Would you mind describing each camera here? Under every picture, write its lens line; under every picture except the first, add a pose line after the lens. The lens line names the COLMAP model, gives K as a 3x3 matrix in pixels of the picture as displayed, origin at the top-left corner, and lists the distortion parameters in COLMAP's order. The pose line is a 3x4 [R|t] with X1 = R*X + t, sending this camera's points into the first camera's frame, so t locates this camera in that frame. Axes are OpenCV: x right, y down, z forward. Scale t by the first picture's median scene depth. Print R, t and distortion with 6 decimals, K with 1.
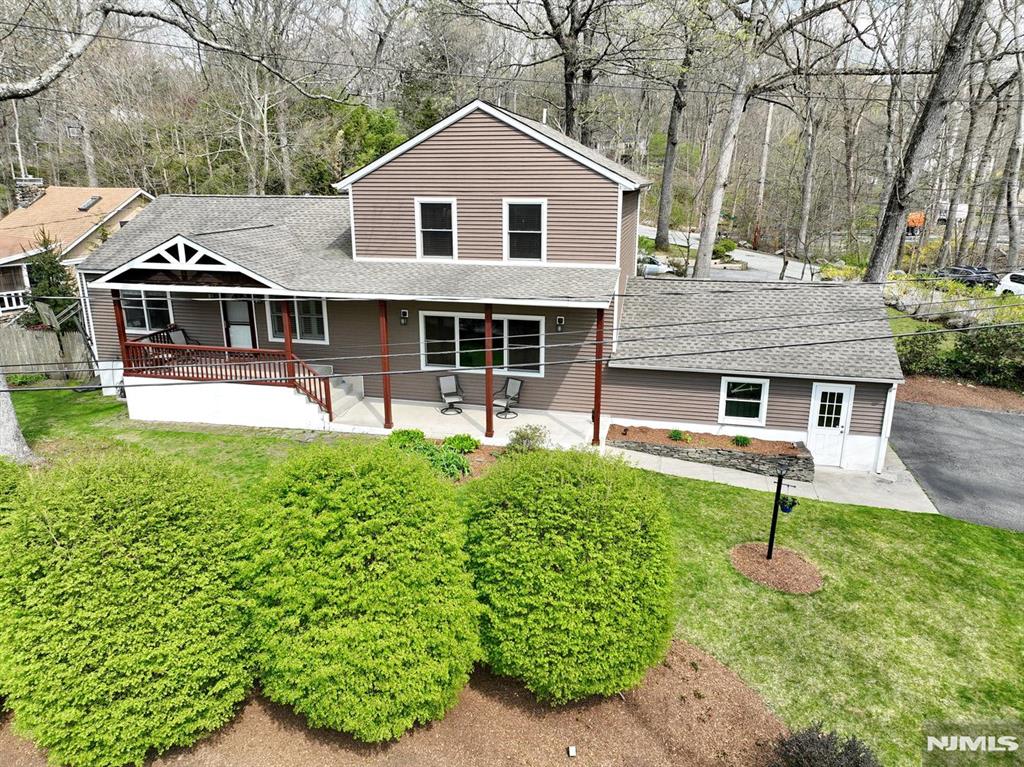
lens RADIAL K [[713.0, 0, 510.4], [0, 713.0, 385.2], [0, 0, 1]] dist [0.003631, 0.011751]
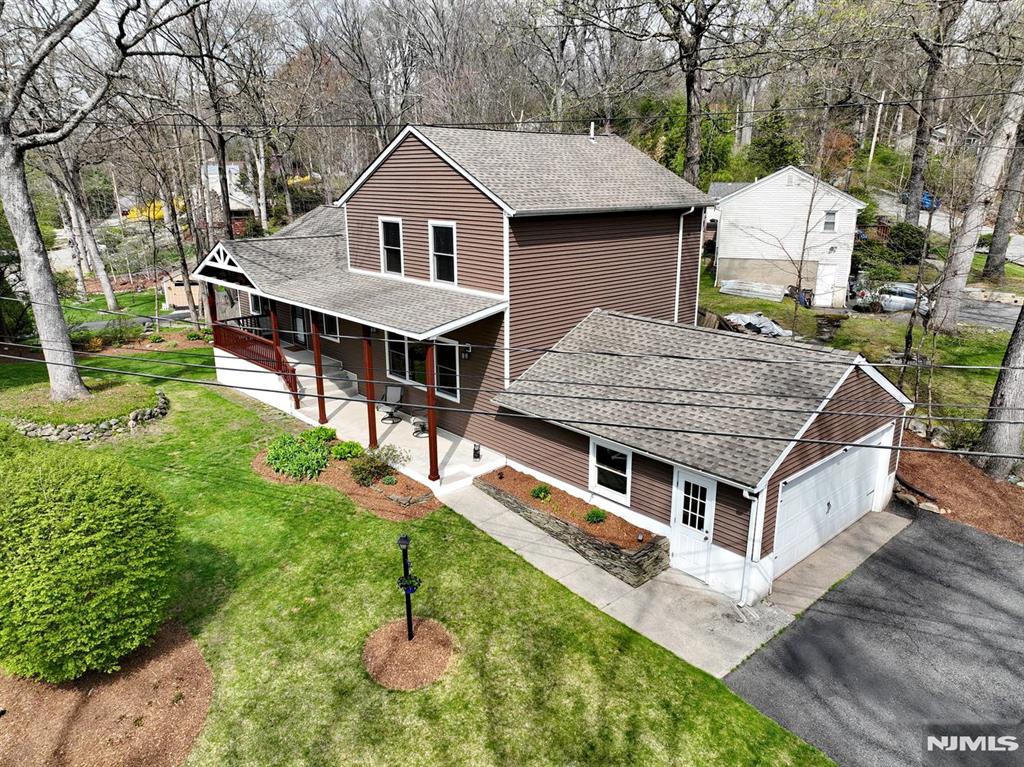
lens RADIAL K [[713.0, 0, 514.8], [0, 713.0, 384.3], [0, 0, 1]] dist [0.003631, 0.011751]
pose [[0.824941, 0.157415, -0.542857, 0.671690], [-0.158601, 0.986317, 0.044993, -0.097799], [0.542511, 0.048981, 0.838619, 0.232296]]
